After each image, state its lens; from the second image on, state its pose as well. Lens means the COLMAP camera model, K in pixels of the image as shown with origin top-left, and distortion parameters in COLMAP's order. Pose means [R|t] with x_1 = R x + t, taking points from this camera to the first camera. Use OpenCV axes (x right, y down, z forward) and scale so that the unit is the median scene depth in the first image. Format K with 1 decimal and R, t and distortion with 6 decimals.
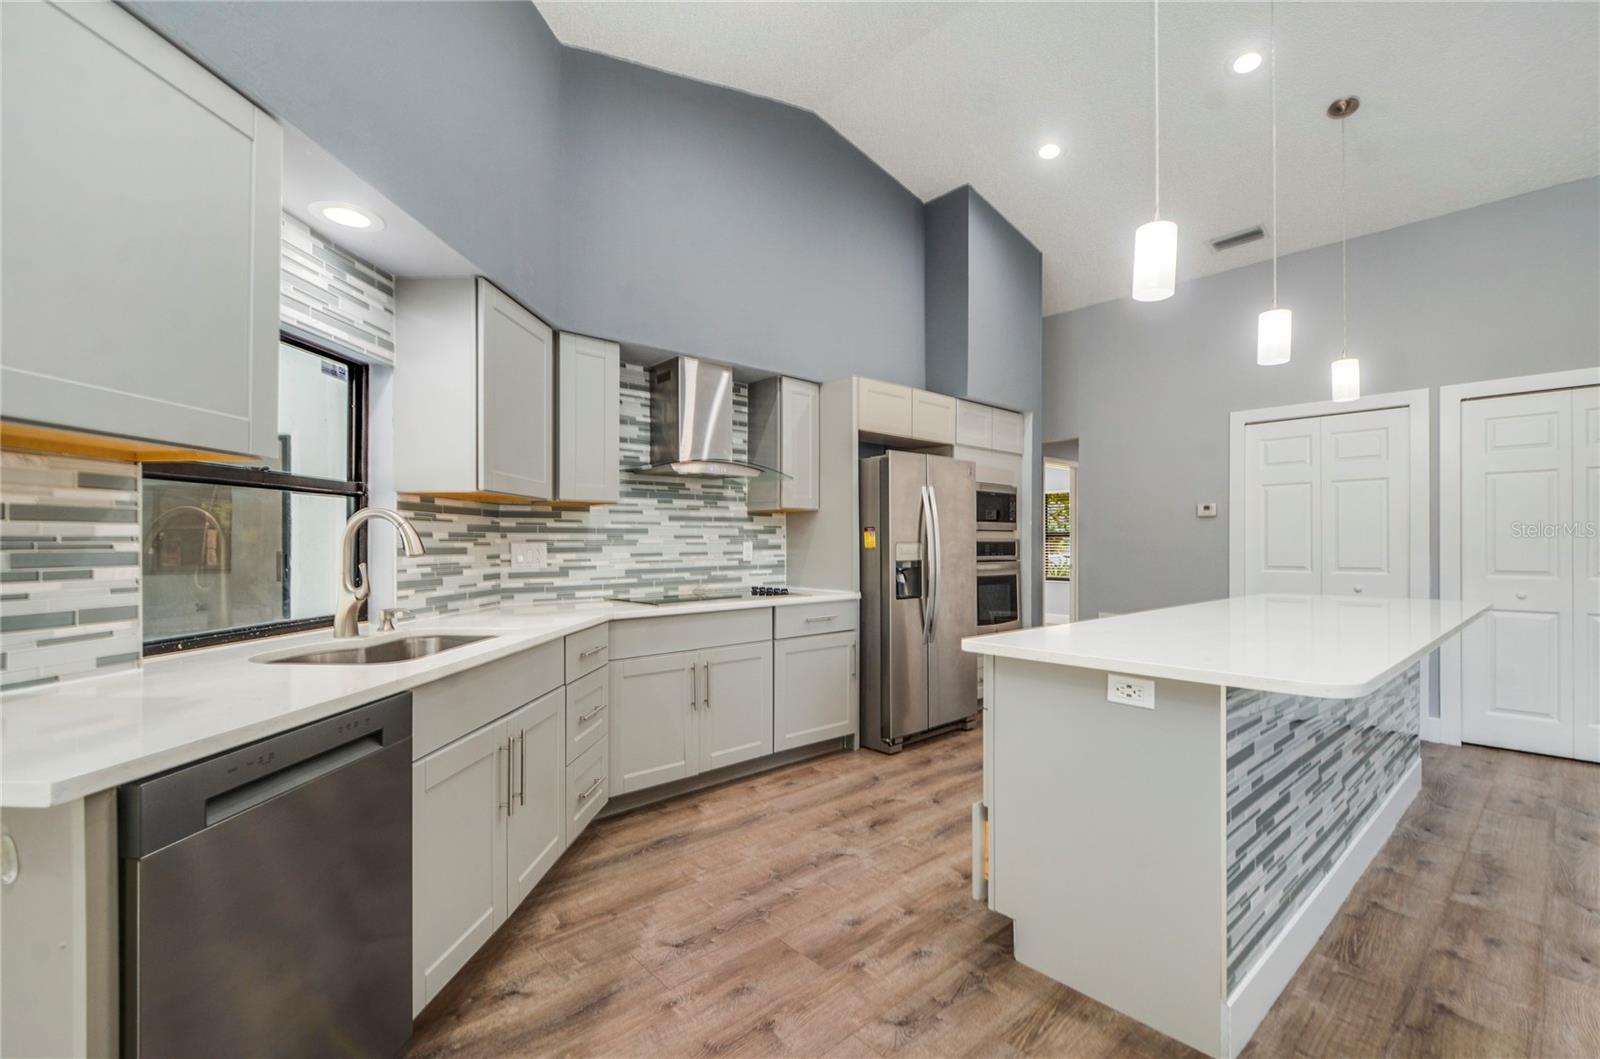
lens RADIAL K [[700.9, 0, 801.2], [0, 700.9, 545.5], [0, 0, 1]] dist [0.001322, -0.003658]
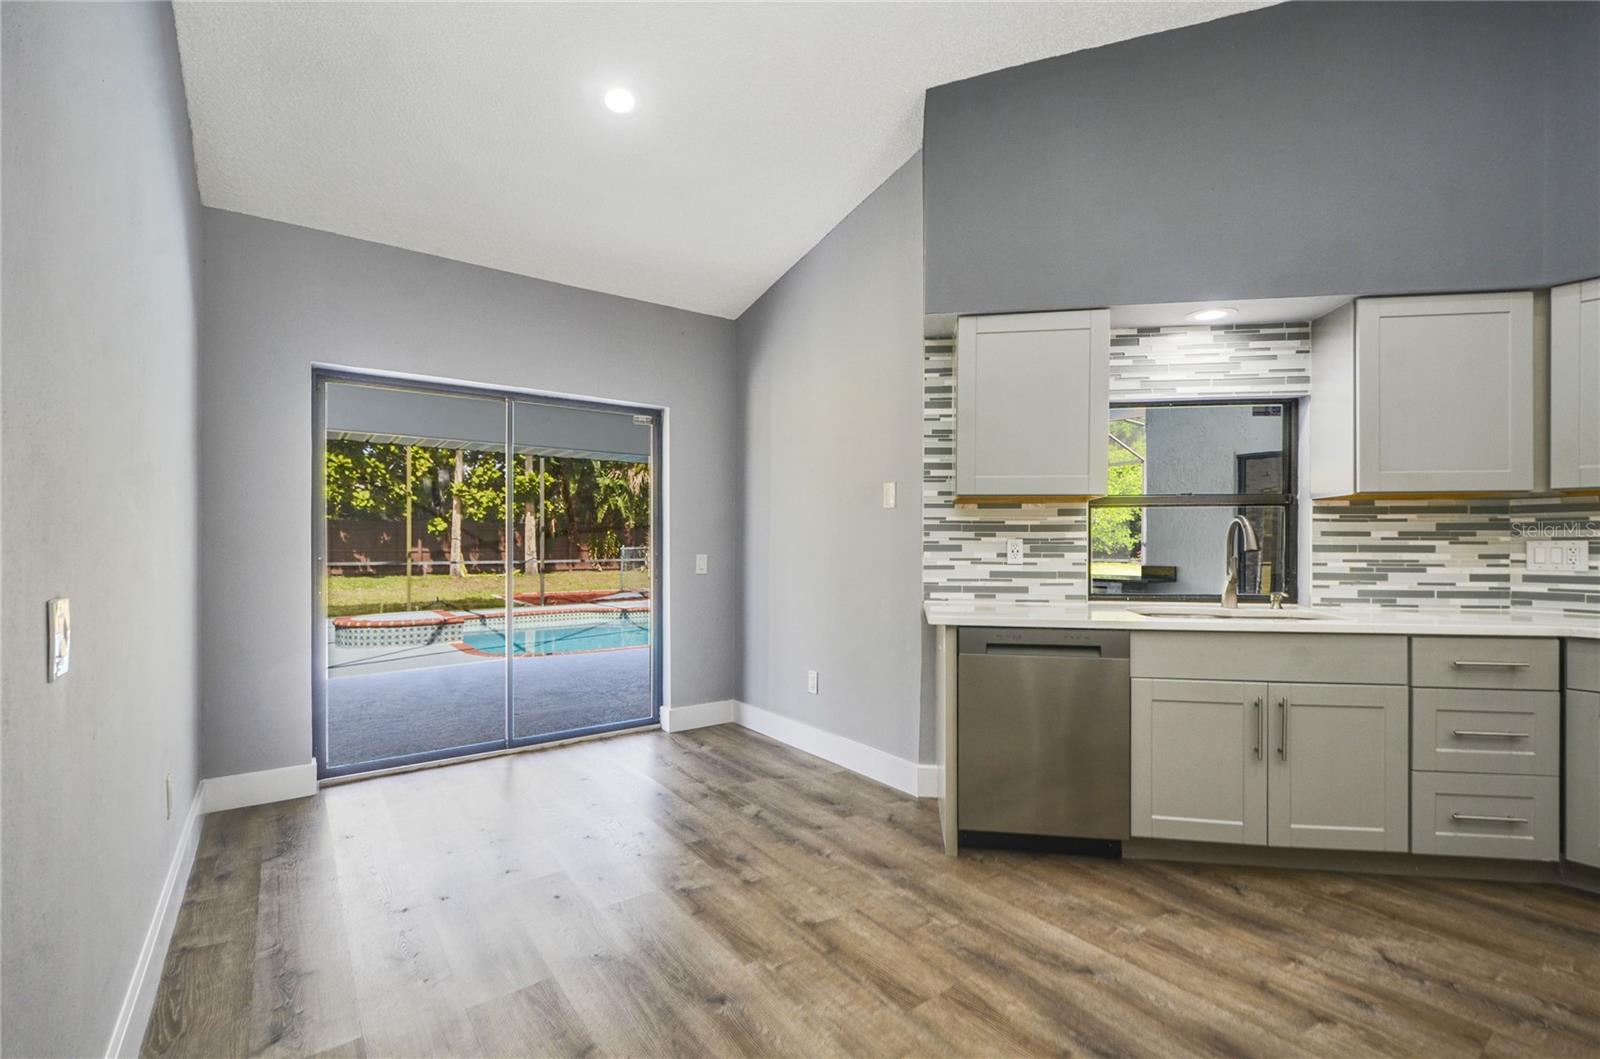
lens RADIAL K [[700.9, 0, 797.2], [0, 700.9, 541.0], [0, 0, 1]] dist [0.001322, -0.003658]
pose [[-0.096152, -0.000713, -0.995366, 0.592603], [-0.004309, 0.999991, -0.000300, 0.000379], [0.995357, 0.004260, -0.096154, 0.196017]]
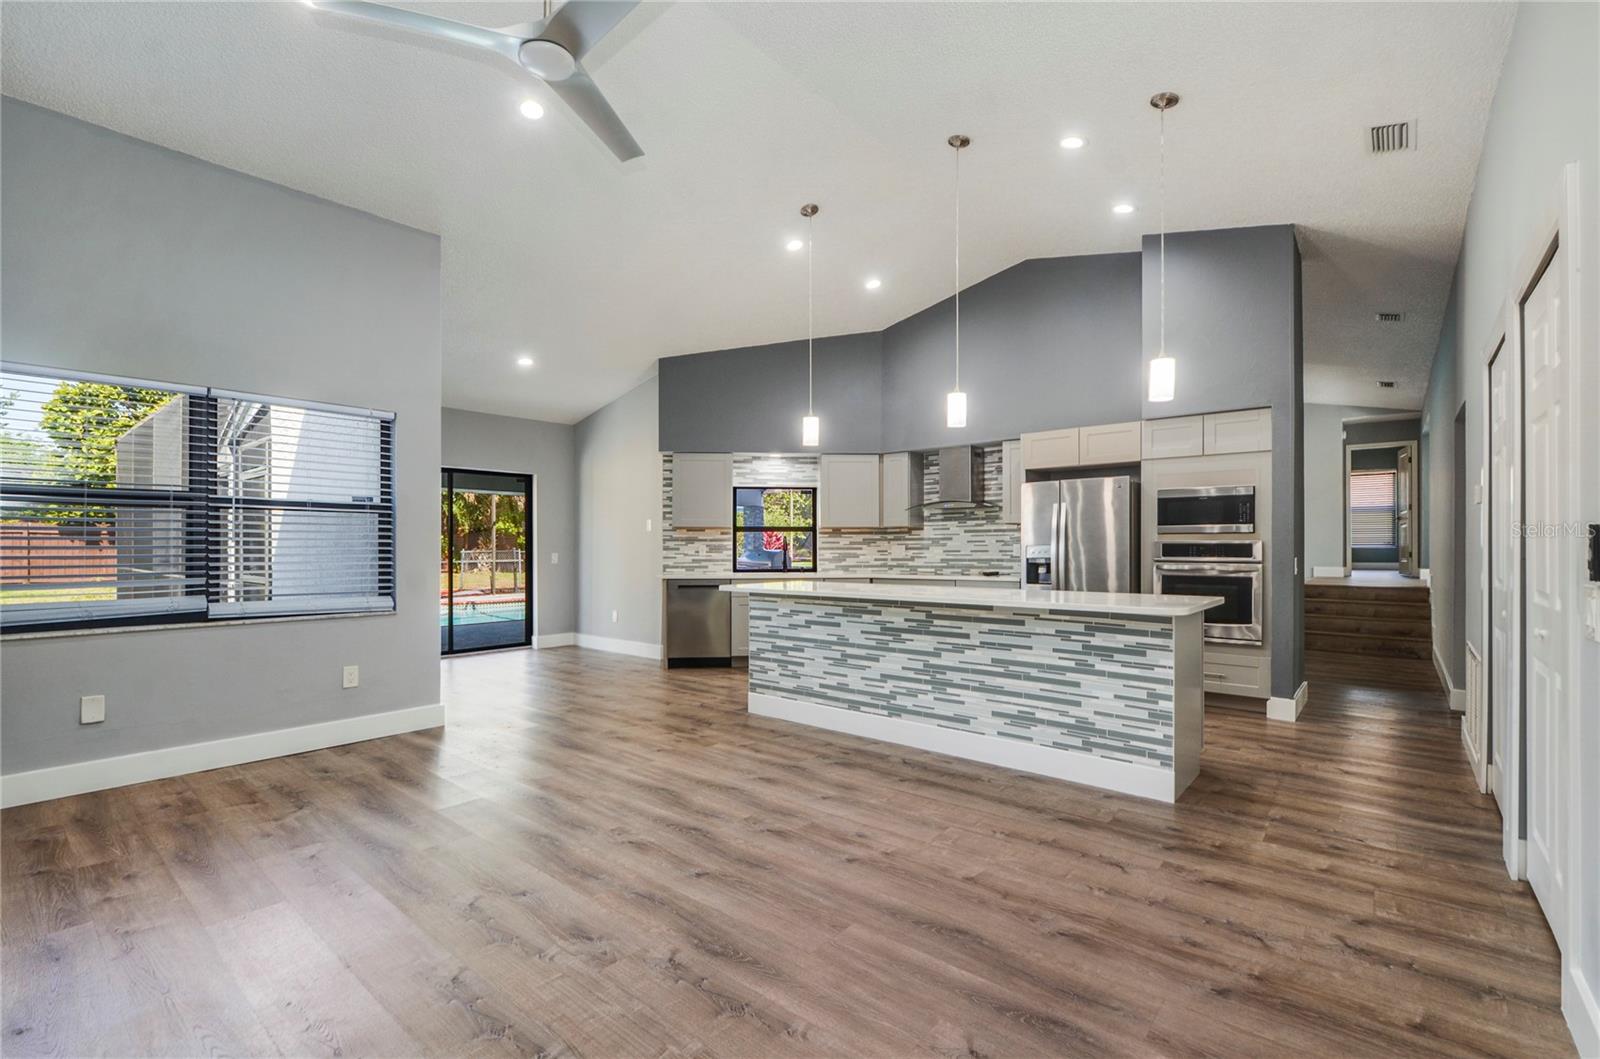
lens RADIAL K [[700.9, 0, 797.2], [0, 700.9, 544.4], [0, 0, 1]] dist [0.001322, -0.003658]
pose [[0.138014, -0.002000, -0.990428, 1.992033], [-0.000998, 0.999997, -0.002158, -0.001409], [0.990430, 0.001286, 0.138012, 0.414642]]
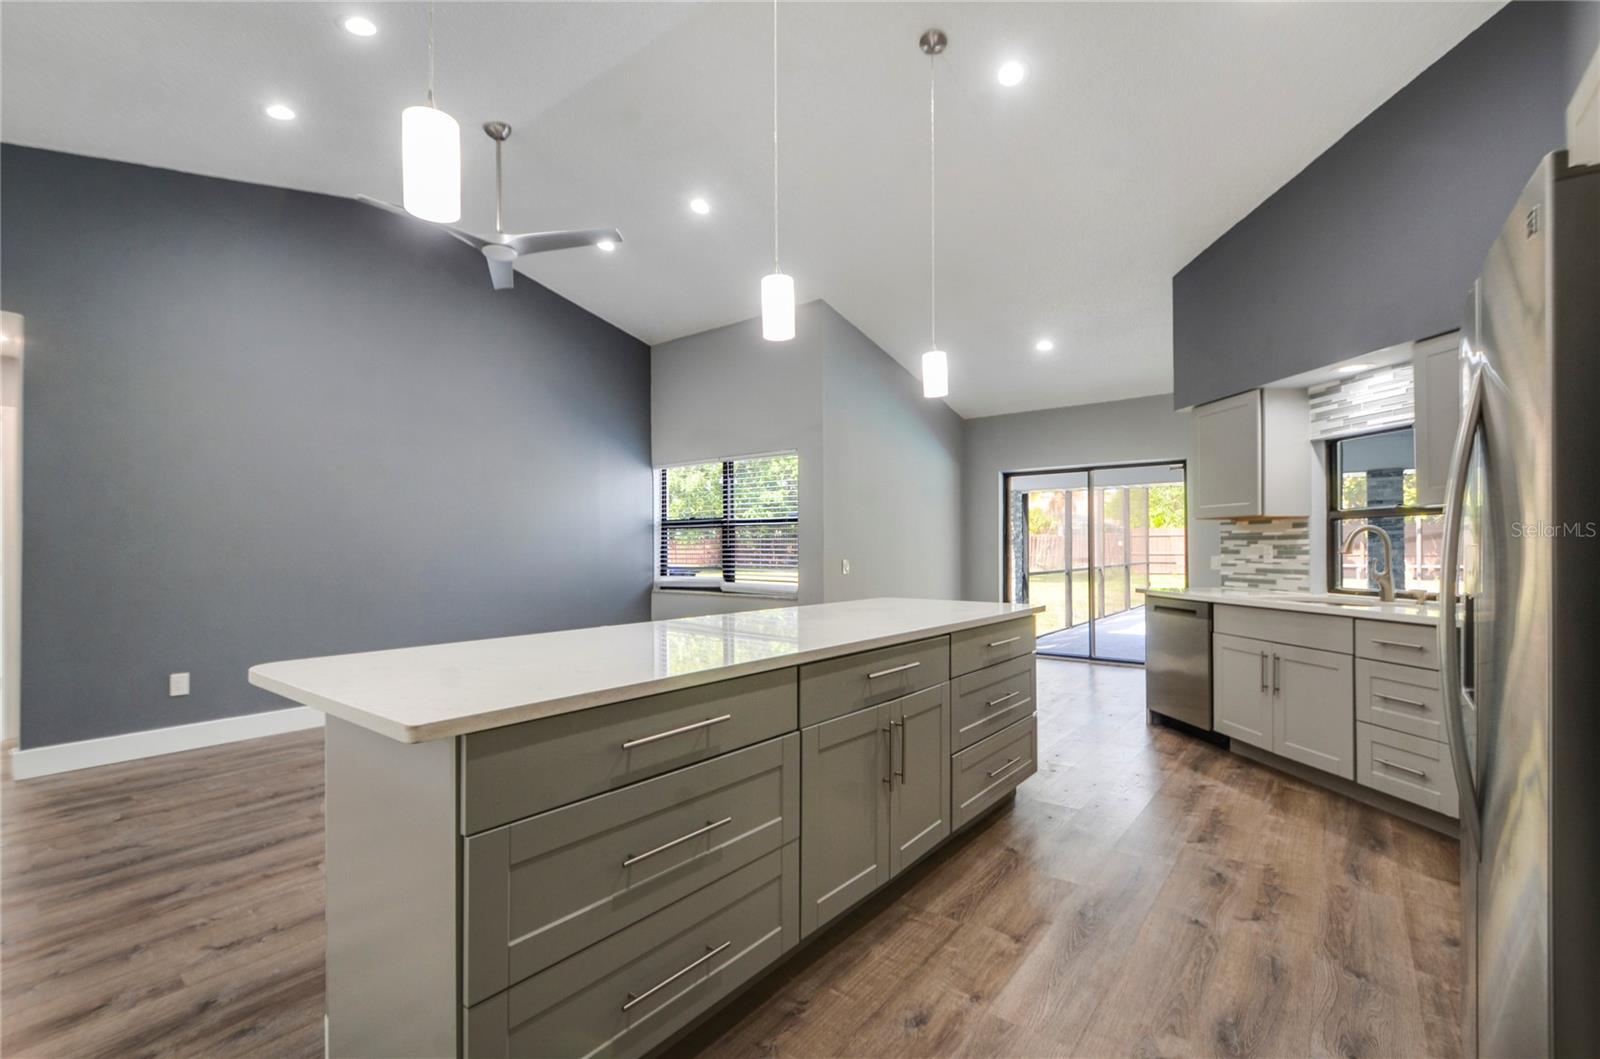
lens RADIAL K [[700.9, 0, 801.4], [0, 700.9, 546.1], [0, 0, 1]] dist [0.001322, -0.003658]
pose [[-0.983734, 0.004086, -0.179584, 0.745514], [0.004202, 0.999991, -0.000265, -0.006792], [0.179582, -0.001015, -0.983743, 1.720367]]
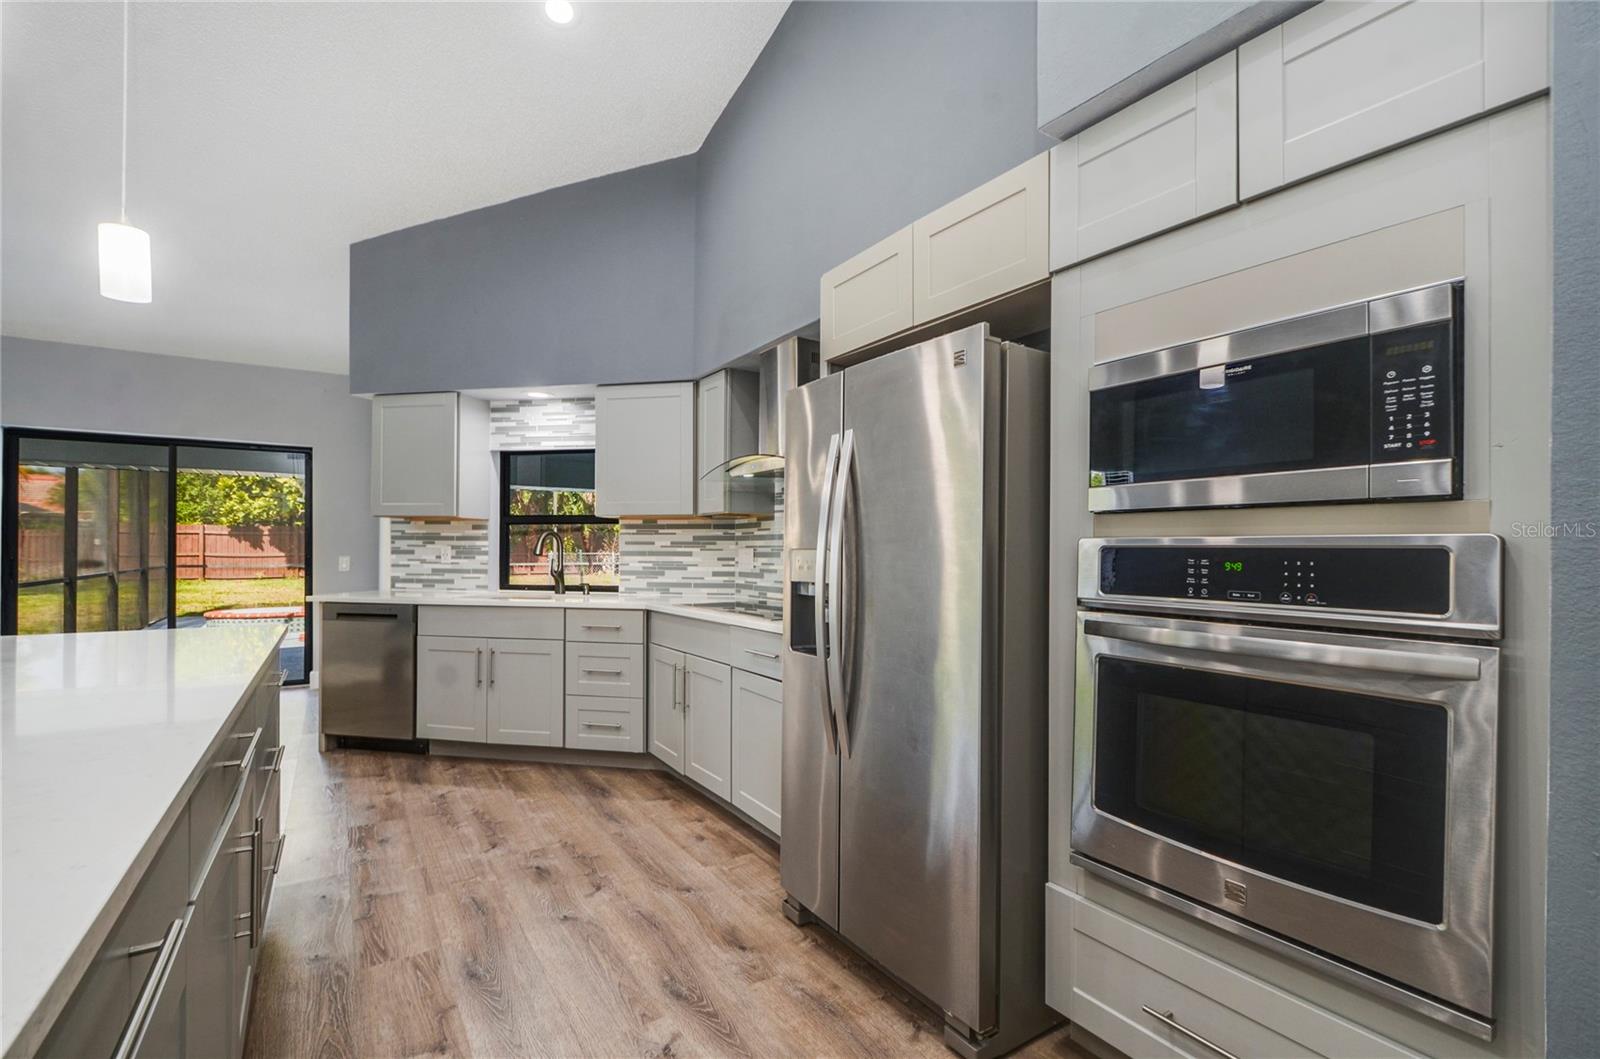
lens RADIAL K [[700.9, 0, 802.7], [0, 700.9, 548.3], [0, 0, 1]] dist [0.001322, -0.003658]
pose [[-0.142751, -0.001837, -0.989757, 0.909485], [-0.008215, 0.999966, -0.000671, -0.004736], [0.989725, 0.008035, -0.142761, 1.422089]]
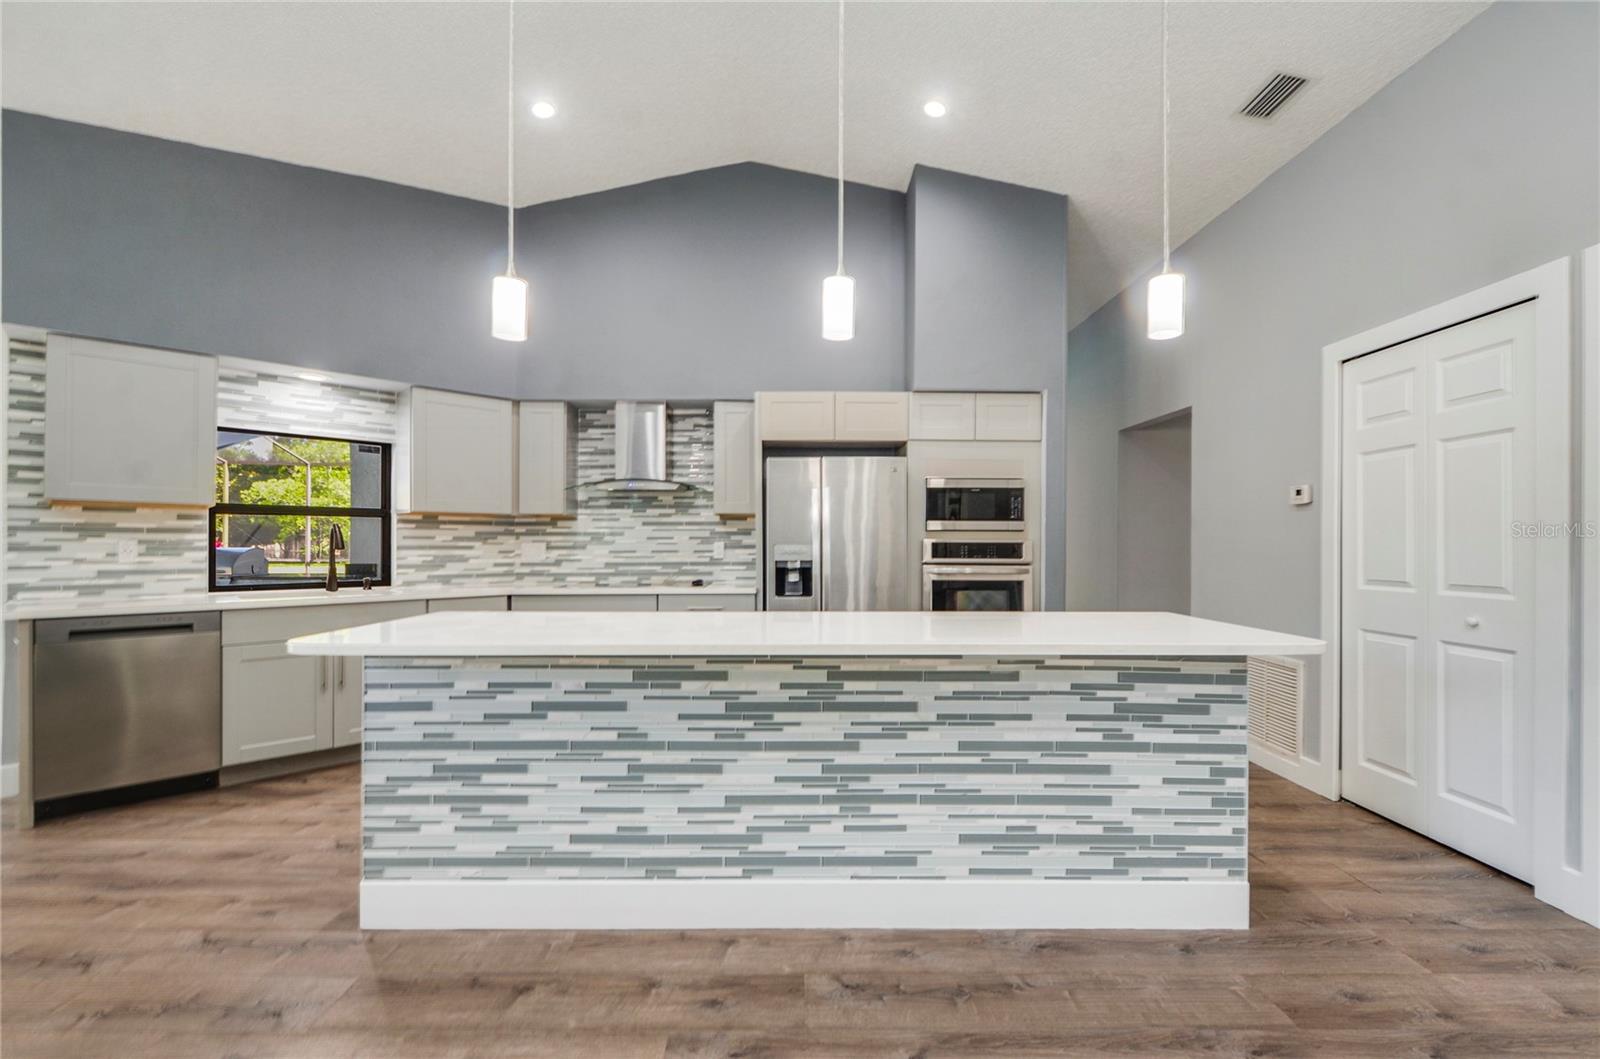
lens RADIAL K [[700.9, 0, 799.5], [0, 700.9, 544.8], [0, 0, 1]] dist [0.001322, -0.003658]
pose [[0.750353, 0.002538, -0.661032, 1.135939], [-0.004431, 0.999989, -0.001191, -0.000038], [0.661022, 0.003823, 0.750357, 0.287539]]
